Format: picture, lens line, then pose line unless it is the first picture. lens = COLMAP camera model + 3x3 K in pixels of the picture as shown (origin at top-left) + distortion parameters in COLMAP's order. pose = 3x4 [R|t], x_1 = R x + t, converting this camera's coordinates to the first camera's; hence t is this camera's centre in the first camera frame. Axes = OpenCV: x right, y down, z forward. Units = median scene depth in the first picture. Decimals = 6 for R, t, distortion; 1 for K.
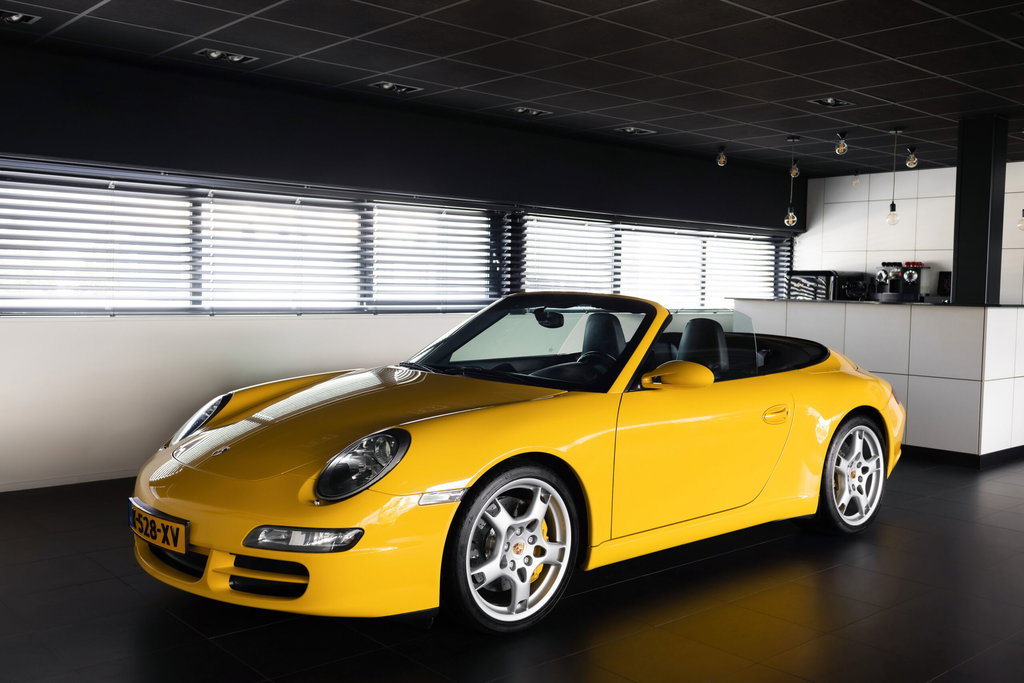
lens RADIAL K [[952.7, 0, 503.8], [0, 952.7, 331.6], [0, 0, 1]] dist [0.005932, -0.001254]
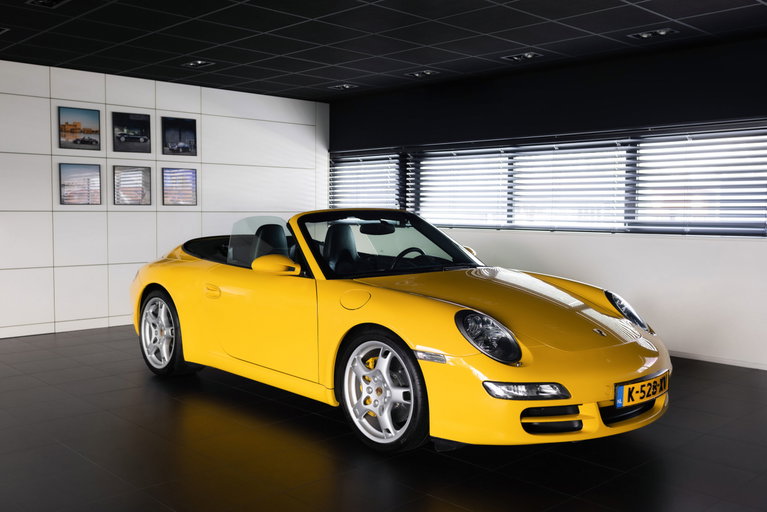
lens RADIAL K [[746.3, 0, 383.5], [0, 746.3, 256.0], [0, 0, 1]] dist [0.020764, -0.013552]
pose [[0.060713, 0.044909, -0.997144, 0.815270], [-0.050460, 0.997848, 0.041868, -0.014930], [0.996879, 0.047774, 0.062848, 0.680743]]
